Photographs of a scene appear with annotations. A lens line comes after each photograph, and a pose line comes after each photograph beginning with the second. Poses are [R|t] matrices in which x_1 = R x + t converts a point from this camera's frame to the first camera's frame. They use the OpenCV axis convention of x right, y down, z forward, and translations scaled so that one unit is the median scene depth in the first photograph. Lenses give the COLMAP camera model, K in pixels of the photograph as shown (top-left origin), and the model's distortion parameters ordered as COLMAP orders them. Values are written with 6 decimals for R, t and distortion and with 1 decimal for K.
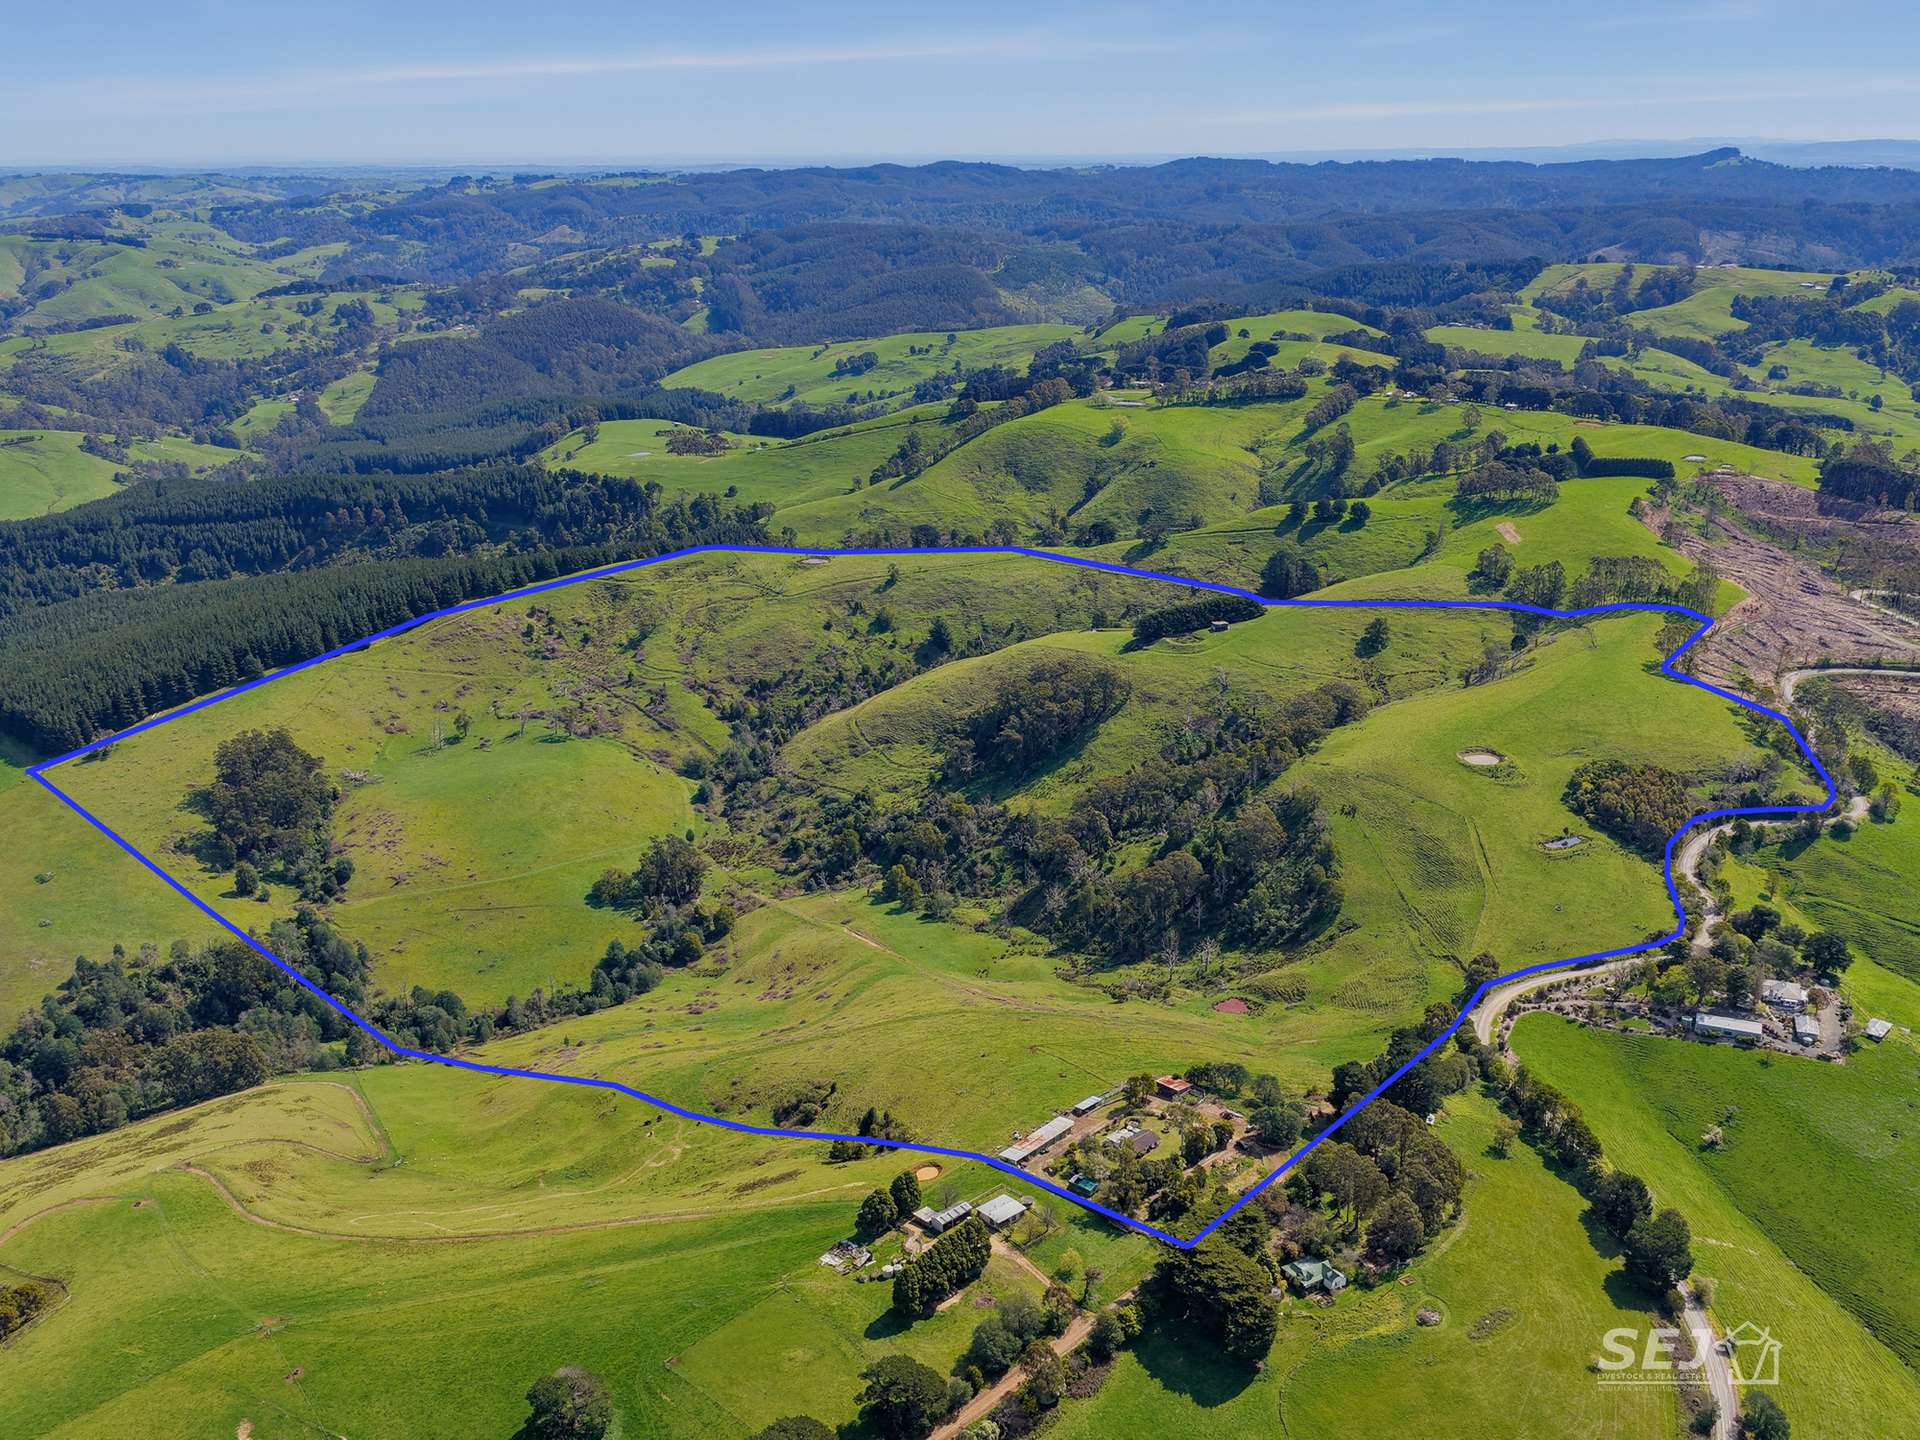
lens RADIAL K [[1790.4, 0, 955.1], [0, 1790.4, 727.6], [0, 0, 1]] dist [0.006270, -0.001167]
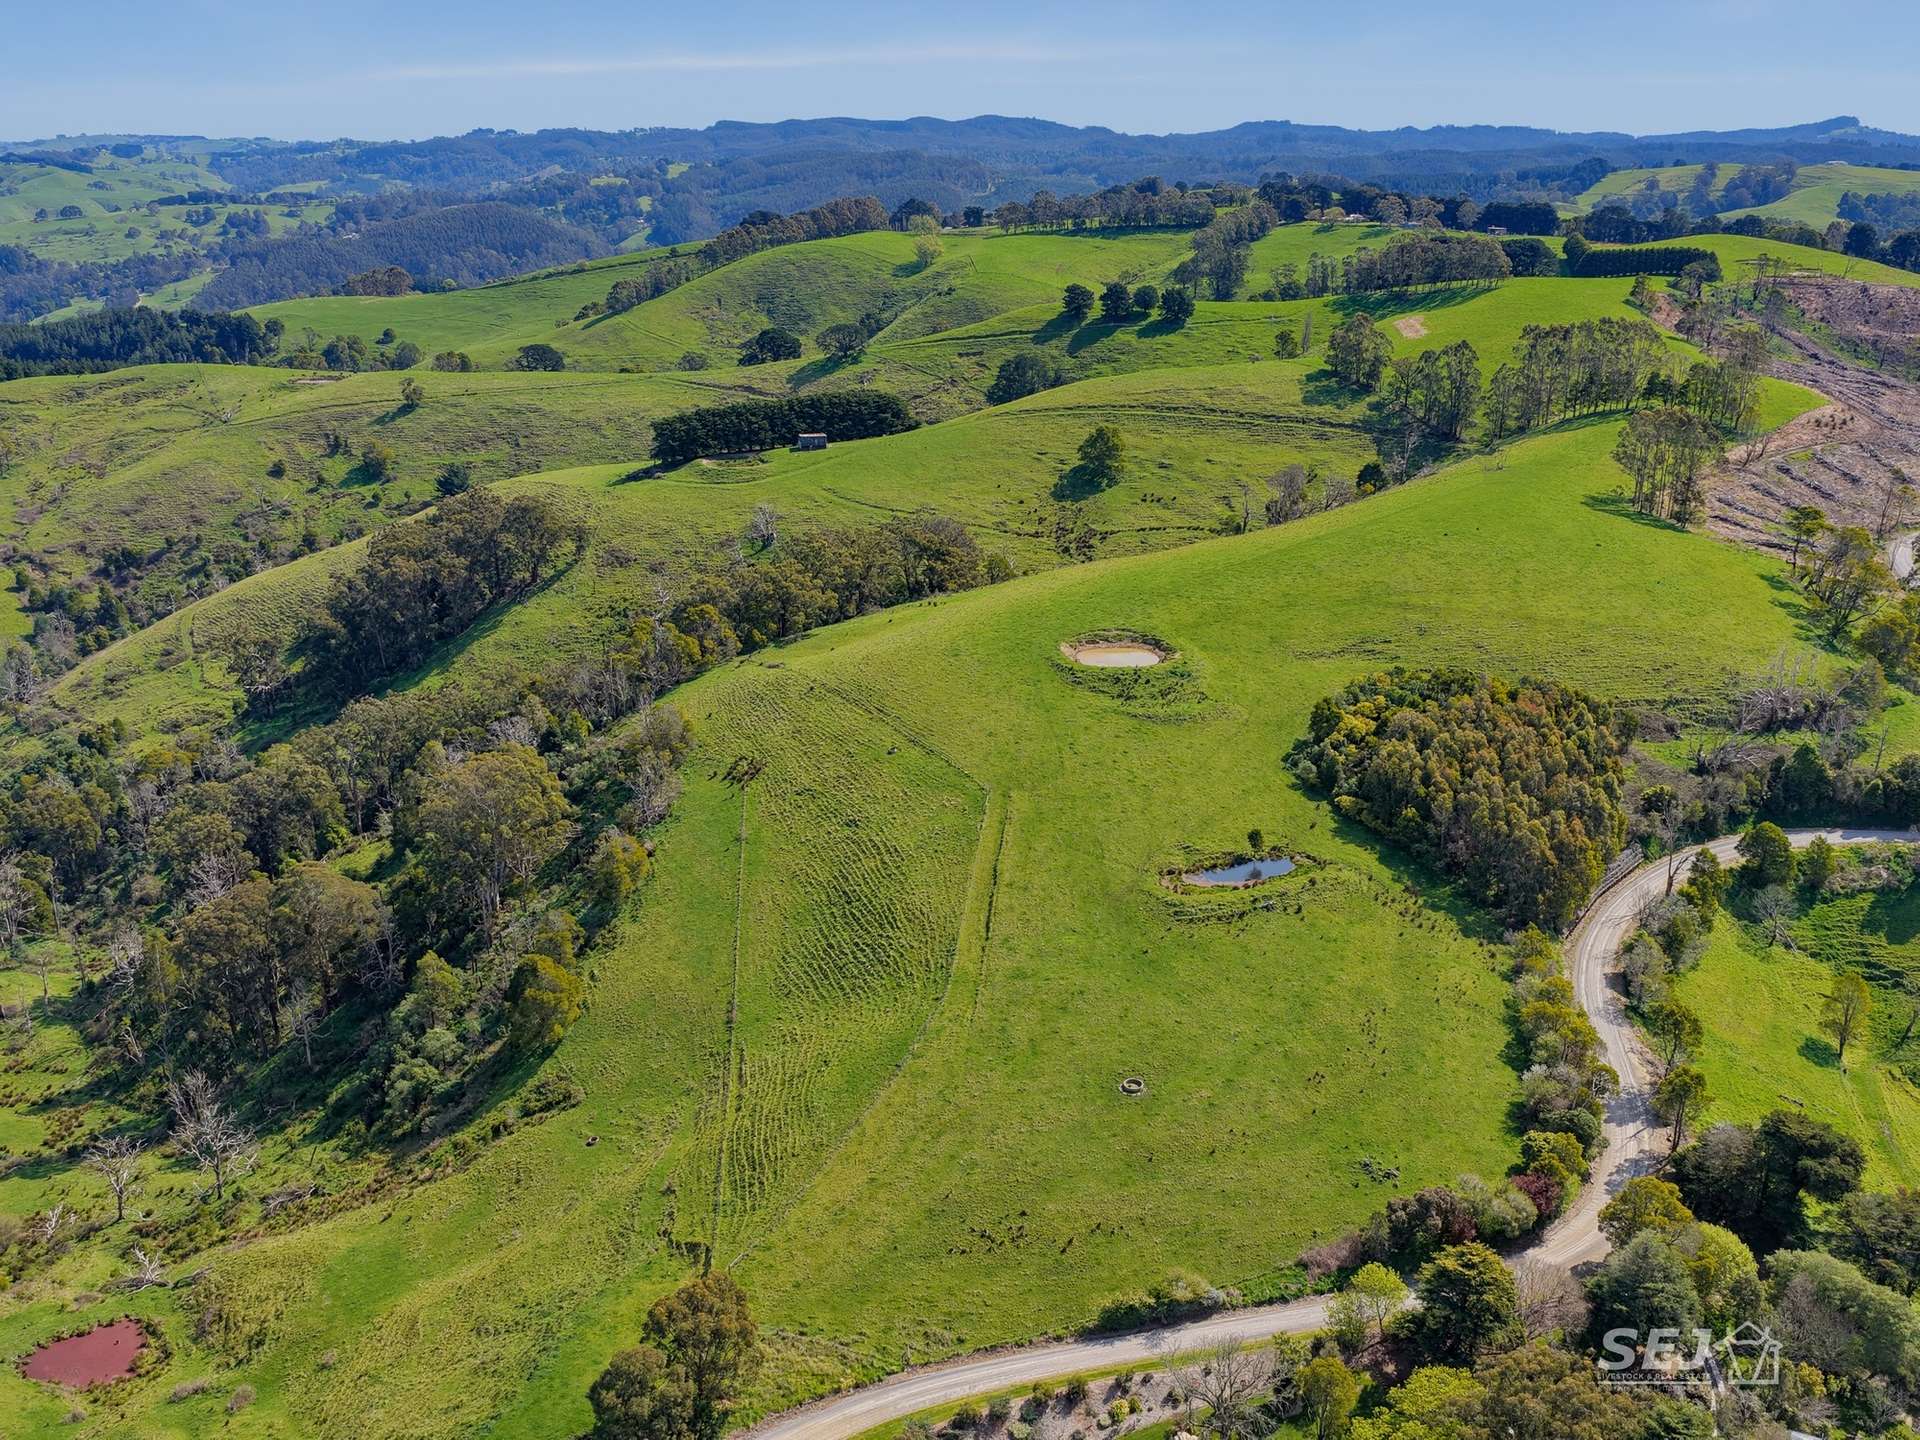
lens RADIAL K [[1790.4, 0, 955.1], [0, 1790.4, 727.6], [0, 0, 1]] dist [0.006270, -0.001167]
pose [[0.998446, 0.028939, -0.047634, 0.217192], [-0.029023, 0.999578, -0.001073, 0.027437], [0.047583, 0.002454, 0.998864, 0.468750]]
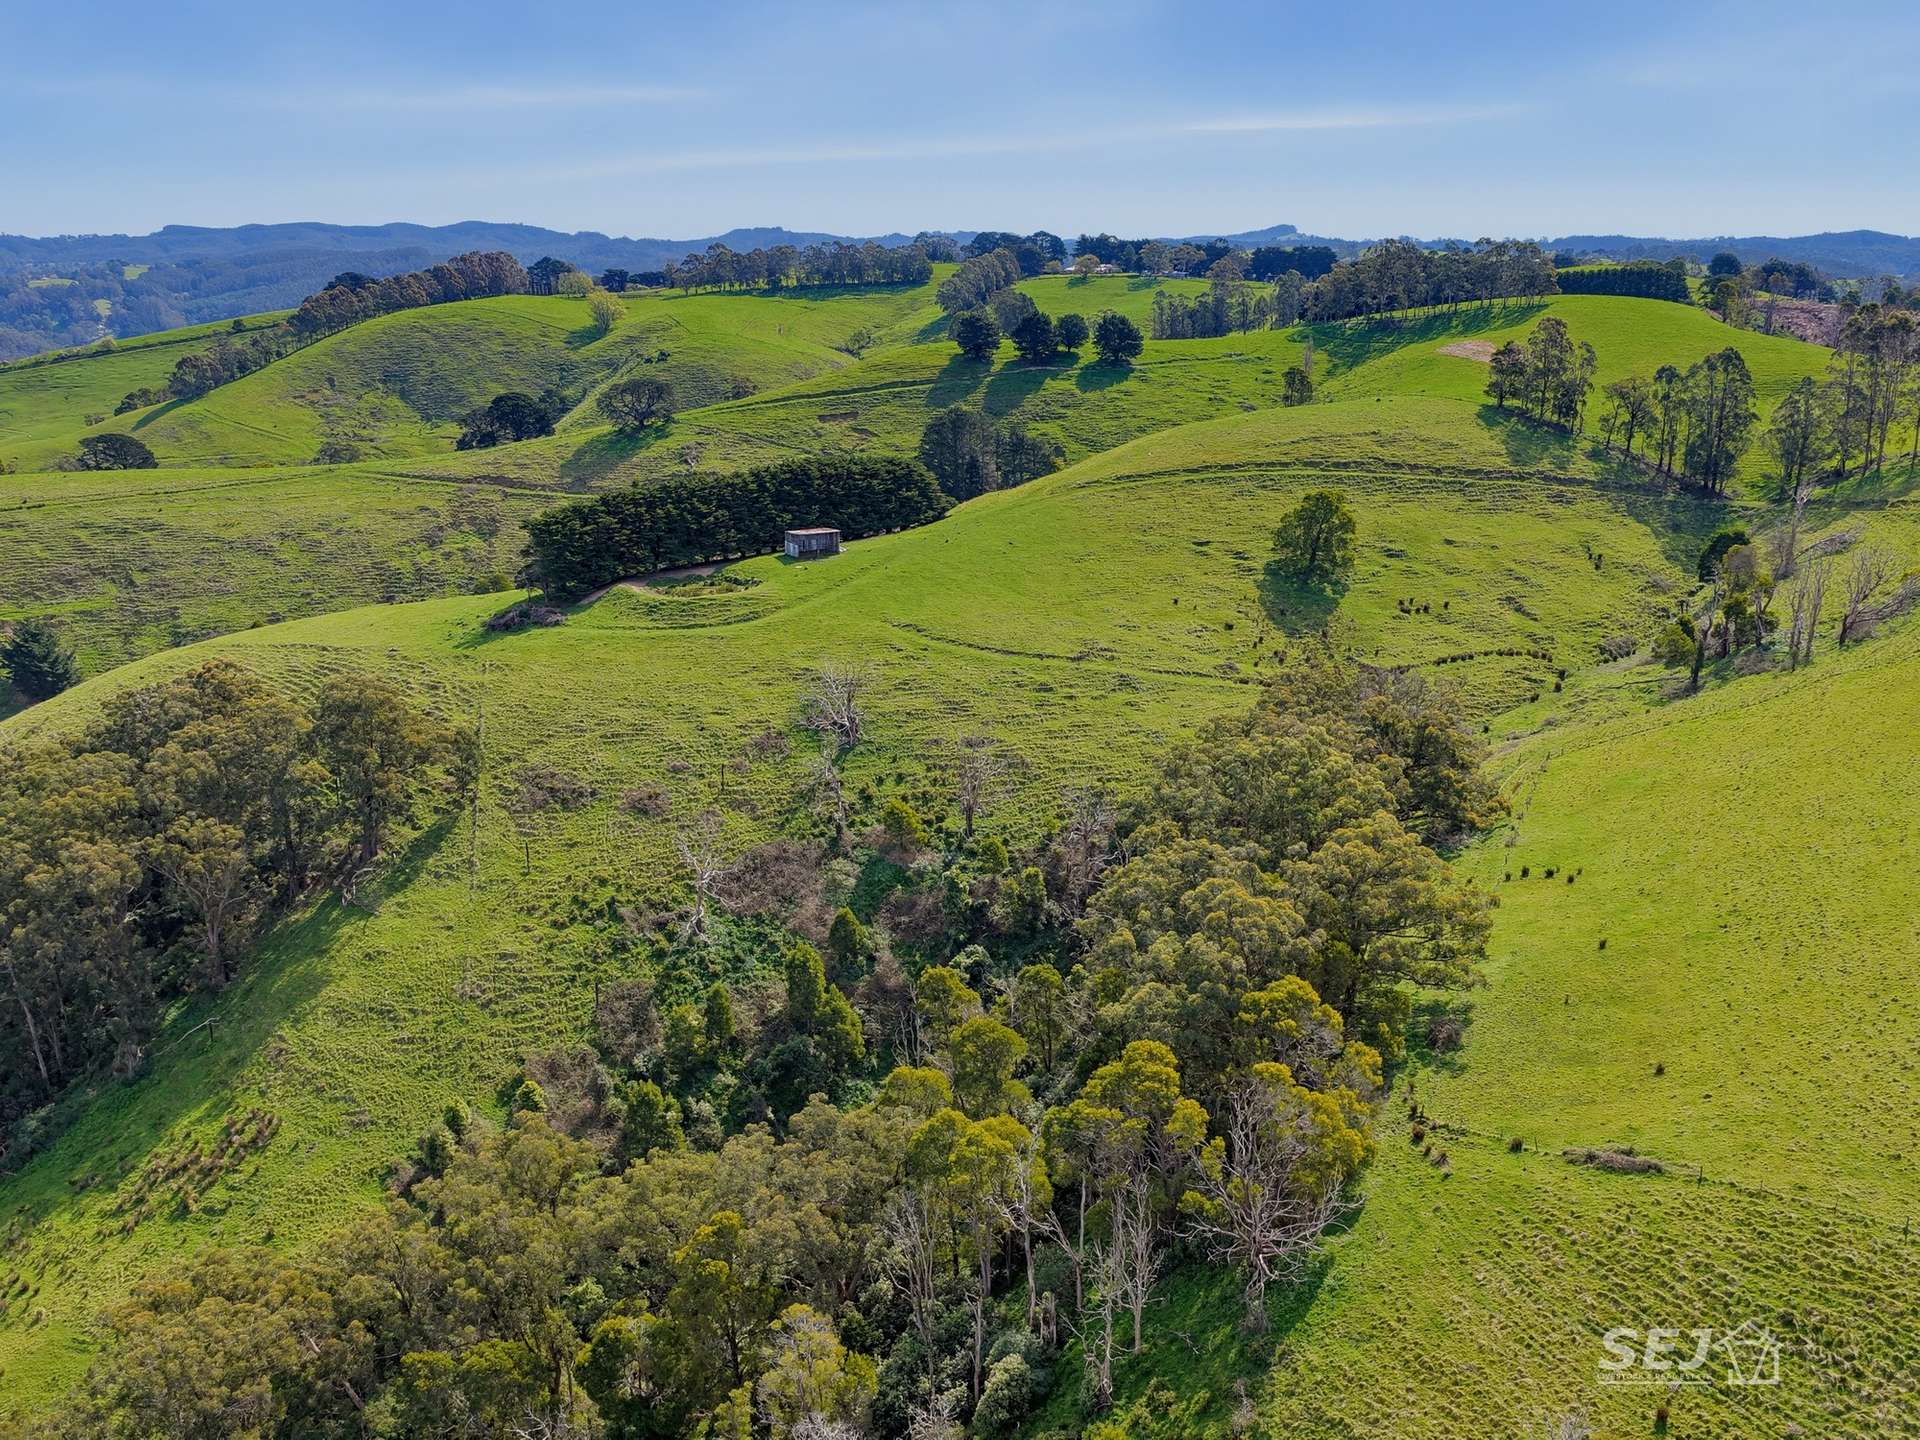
lens RADIAL K [[1796.0, 0, 960.0], [0, 1796.0, 720.0], [0, 0, 1]] dist [-0.010340, 0.040244]
pose [[0.972228, -0.050690, 0.228482, 0.101246], [0.066163, 0.995968, -0.060574, -0.007471], [-0.224490, 0.074009, 0.971662, 0.702286]]
